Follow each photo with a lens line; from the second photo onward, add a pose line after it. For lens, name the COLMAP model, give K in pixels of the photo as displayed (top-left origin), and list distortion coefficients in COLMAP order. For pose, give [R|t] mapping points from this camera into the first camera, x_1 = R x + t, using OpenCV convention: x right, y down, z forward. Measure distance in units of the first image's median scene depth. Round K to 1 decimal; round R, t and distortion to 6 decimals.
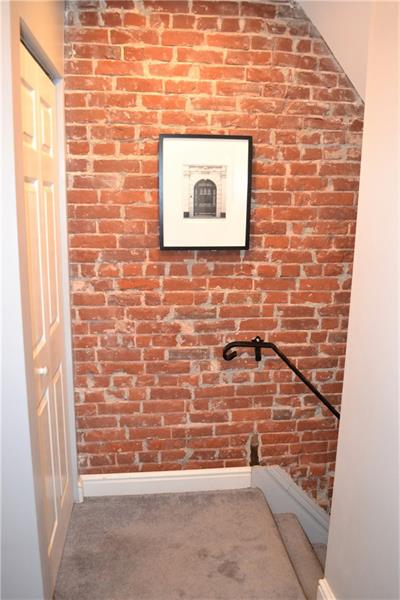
lens RADIAL K [[494.6, 0, 200.0], [0, 494.6, 300.0], [0, 0, 1]] dist [-0.069908, -0.000627]
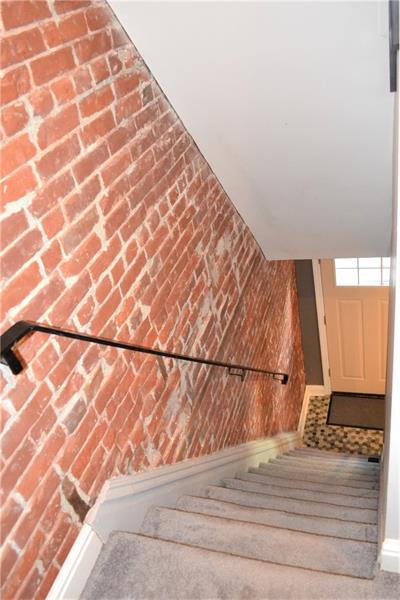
lens RADIAL K [[494.6, 0, 200.0], [0, 494.6, 300.0], [0, 0, 1]] dist [-0.069908, -0.000627]
pose [[0.401908, -0.590941, 0.699470, -0.081240], [0.386317, 0.801998, 0.455587, -0.061854], [-0.830198, 0.087113, 0.550620, 0.591947]]
